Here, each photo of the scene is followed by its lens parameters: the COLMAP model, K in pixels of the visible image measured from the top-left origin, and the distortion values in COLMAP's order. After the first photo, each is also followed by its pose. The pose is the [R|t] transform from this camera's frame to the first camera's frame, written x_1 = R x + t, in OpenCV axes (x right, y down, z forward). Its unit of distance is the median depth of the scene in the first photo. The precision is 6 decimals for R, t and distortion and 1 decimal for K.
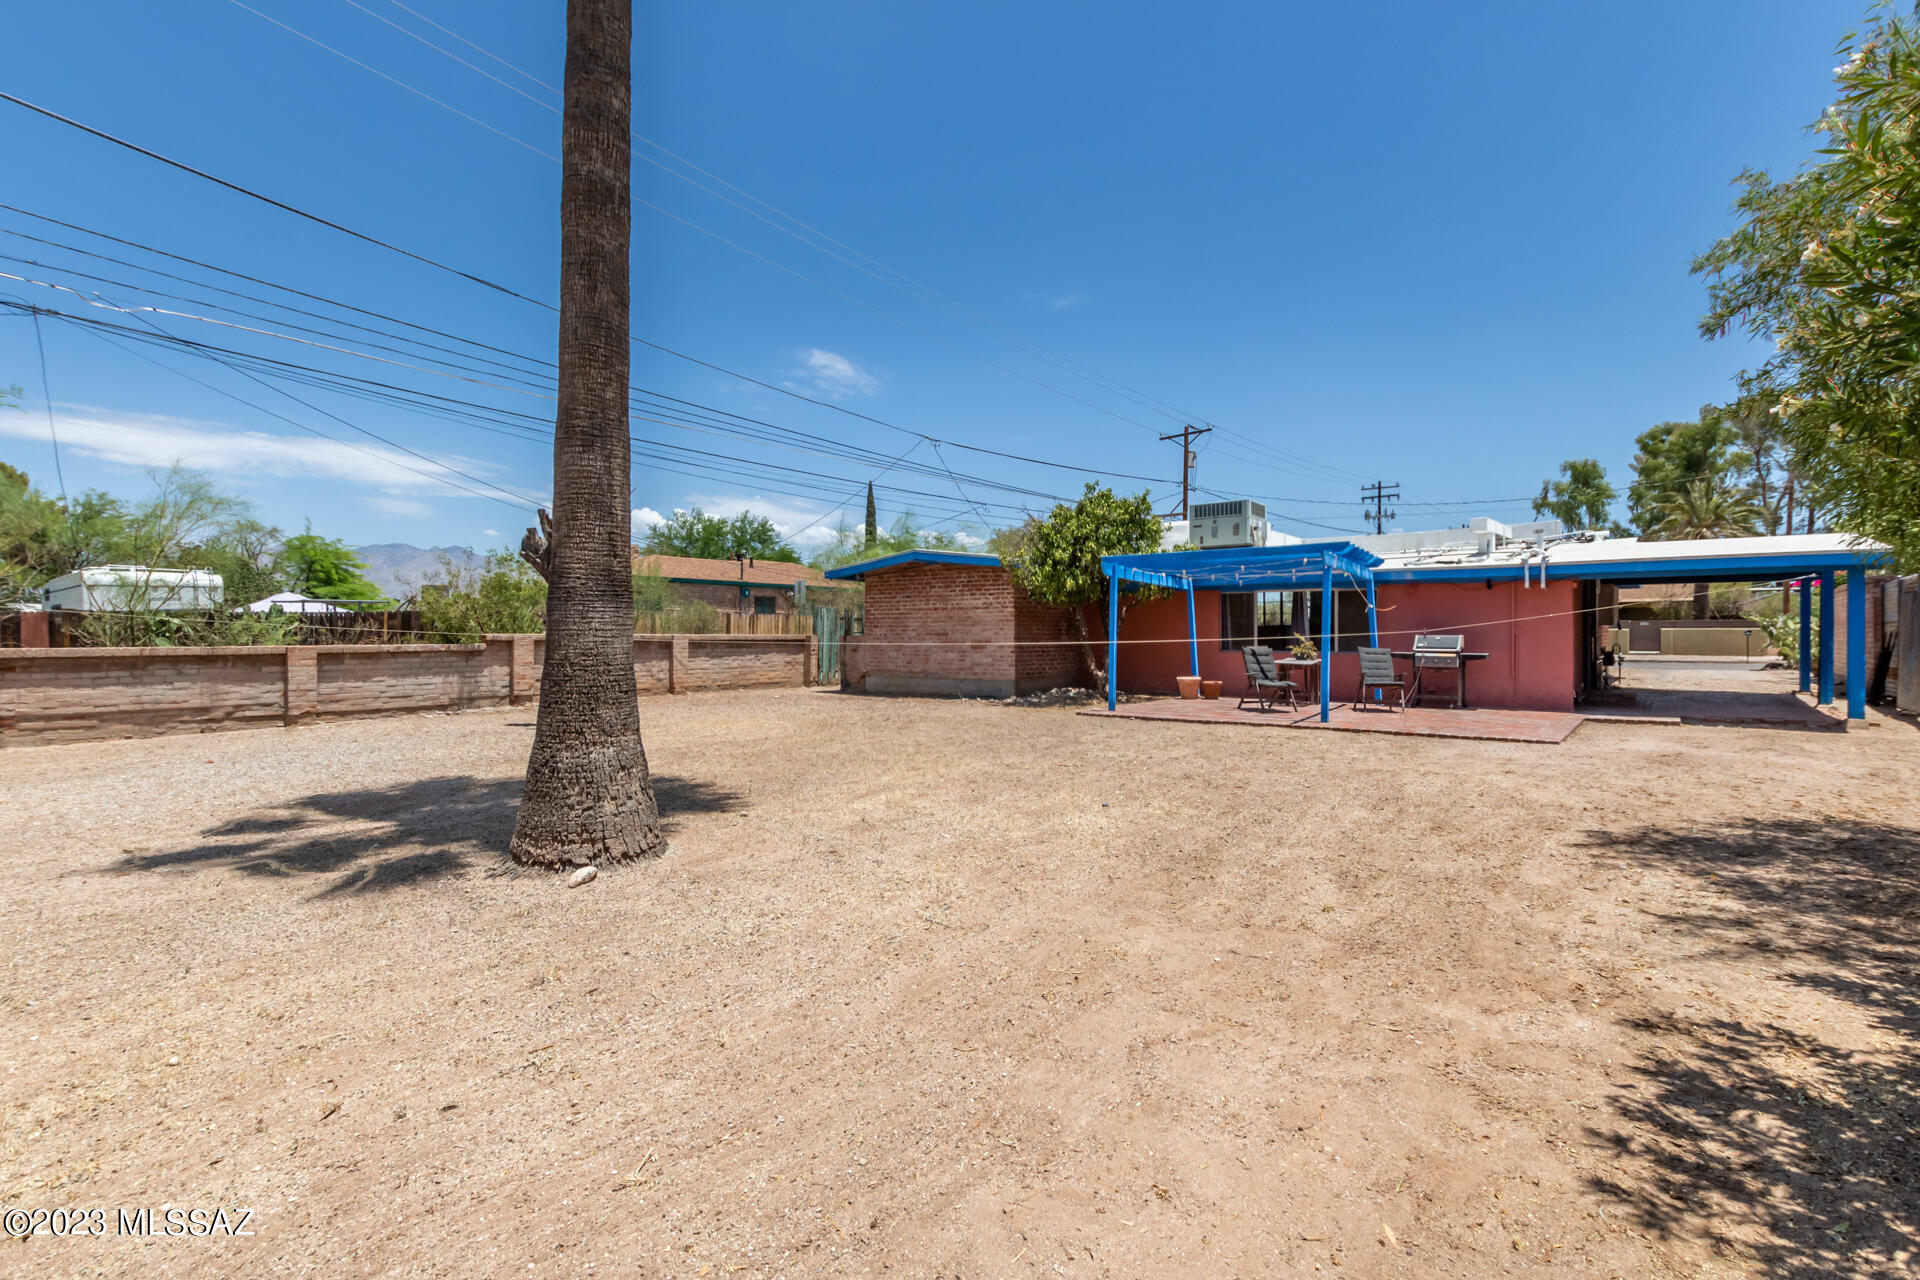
lens RADIAL K [[884.5, 0, 957.0], [0, 884.5, 642.9], [0, 0, 1]] dist [0.002086, -0.000247]
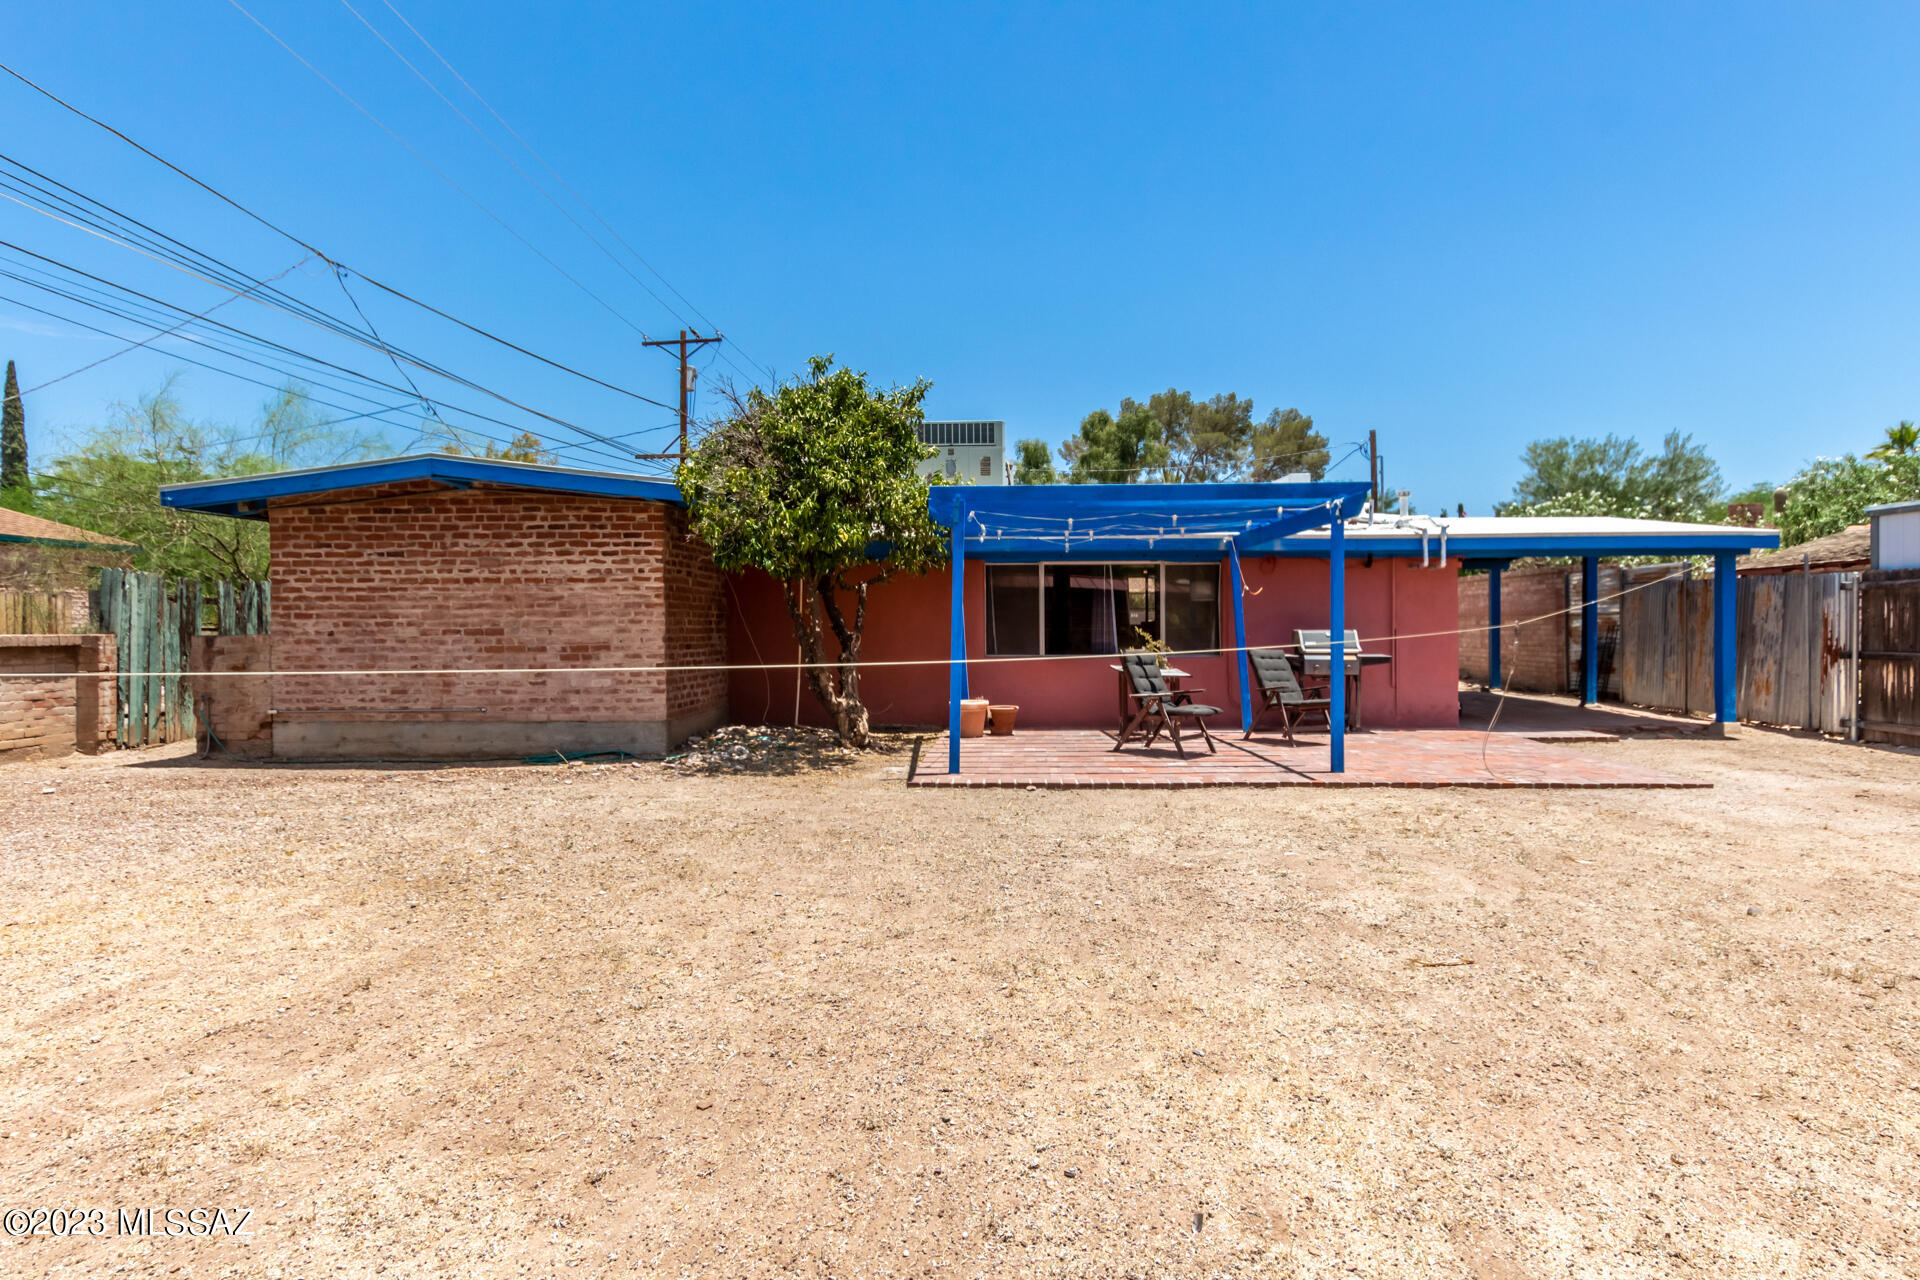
lens RADIAL K [[1104.4, 0, 966.4], [0, 1104.4, 638.2], [0, 0, 1]] dist [0.013317, 0.000195]
pose [[0.808606, -0.009522, 0.588274, -0.168707], [0.009368, 0.999951, 0.003308, -0.006089], [-0.588277, 0.002836, 0.808655, 0.357044]]
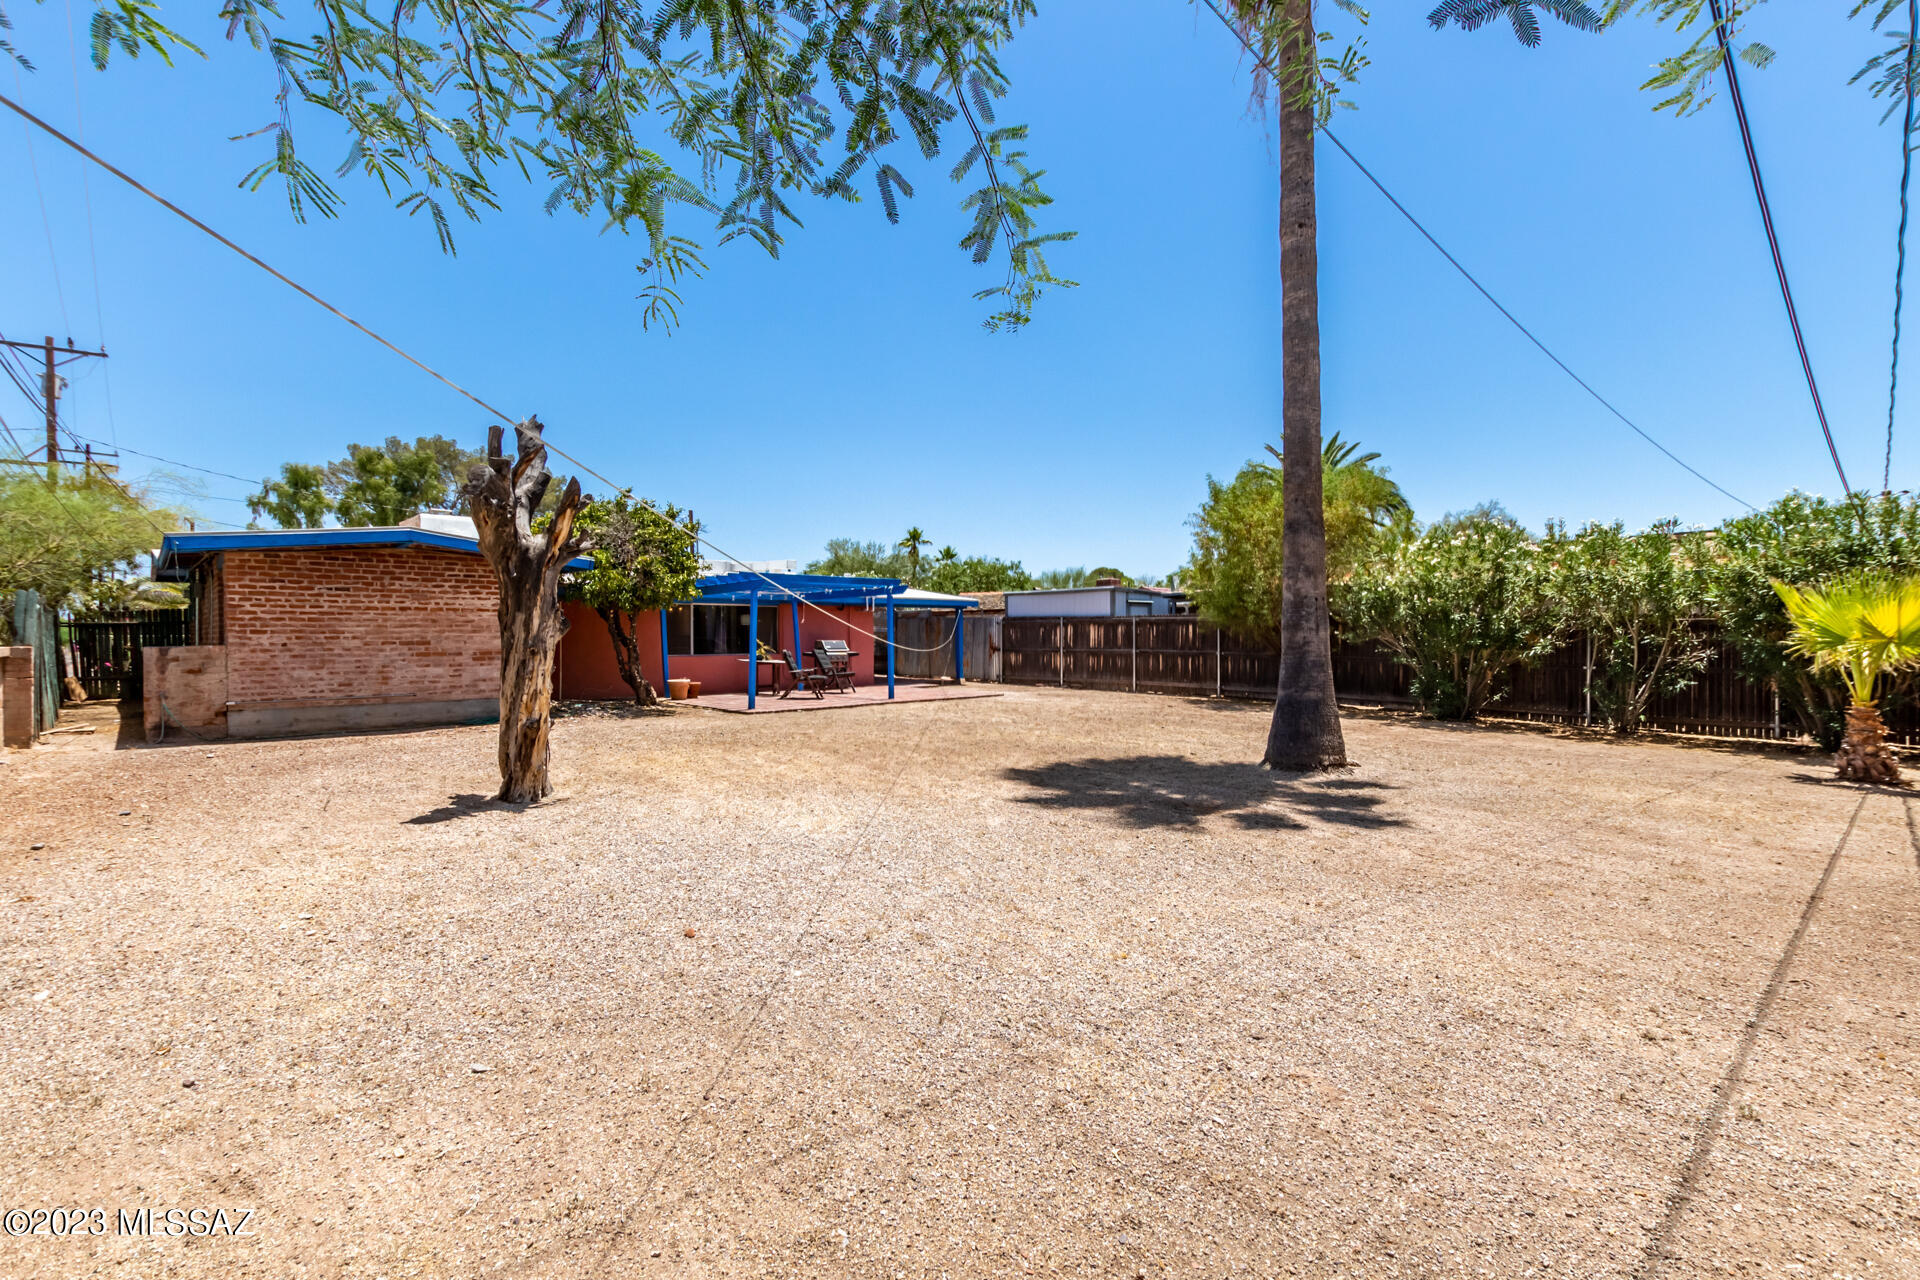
lens RADIAL K [[884.5, 0, 957.0], [0, 884.5, 642.9], [0, 0, 1]] dist [0.002086, -0.000247]
pose [[0.142575, -0.009766, 0.989736, -0.713882], [0.011669, 0.999898, 0.008186, -0.010981], [-0.989715, 0.010382, 0.142674, 0.457456]]
